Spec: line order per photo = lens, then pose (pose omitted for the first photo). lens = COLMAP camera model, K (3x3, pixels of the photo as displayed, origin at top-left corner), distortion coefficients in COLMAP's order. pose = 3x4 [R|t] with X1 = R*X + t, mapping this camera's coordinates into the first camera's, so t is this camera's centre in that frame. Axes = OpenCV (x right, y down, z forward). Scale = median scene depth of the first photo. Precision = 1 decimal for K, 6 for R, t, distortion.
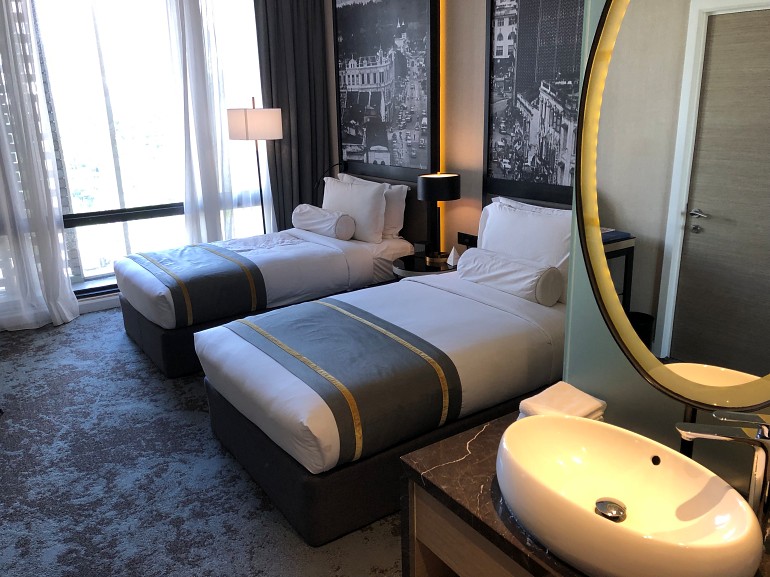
lens RADIAL K [[631.0, 0, 385.0], [0, 631.0, 288.5], [0, 0, 1]] dist [0.010888, -0.017463]
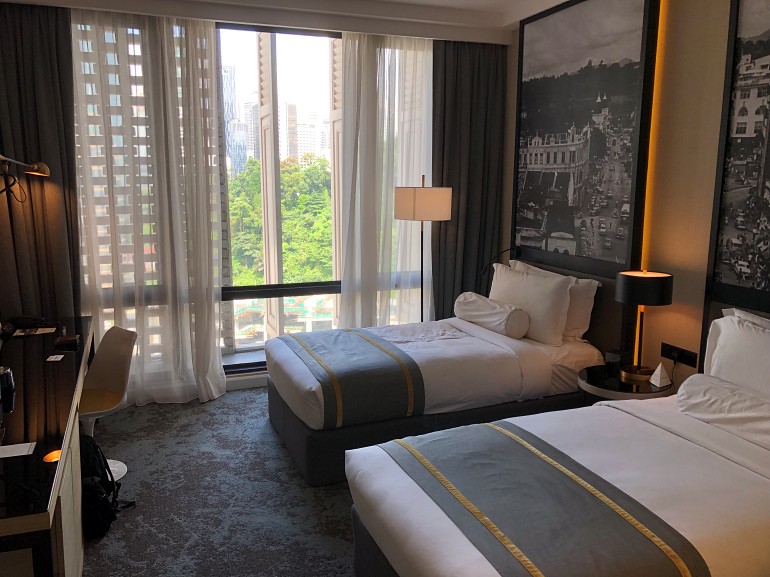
lens RADIAL K [[631.0, 0, 385.0], [0, 631.0, 288.5], [0, 0, 1]] dist [0.010888, -0.017463]
pose [[0.973771, 0.061671, -0.219012, -0.058487], [-0.085322, 0.991300, -0.100222, -0.046359], [0.210926, 0.116280, 0.970561, 0.124711]]
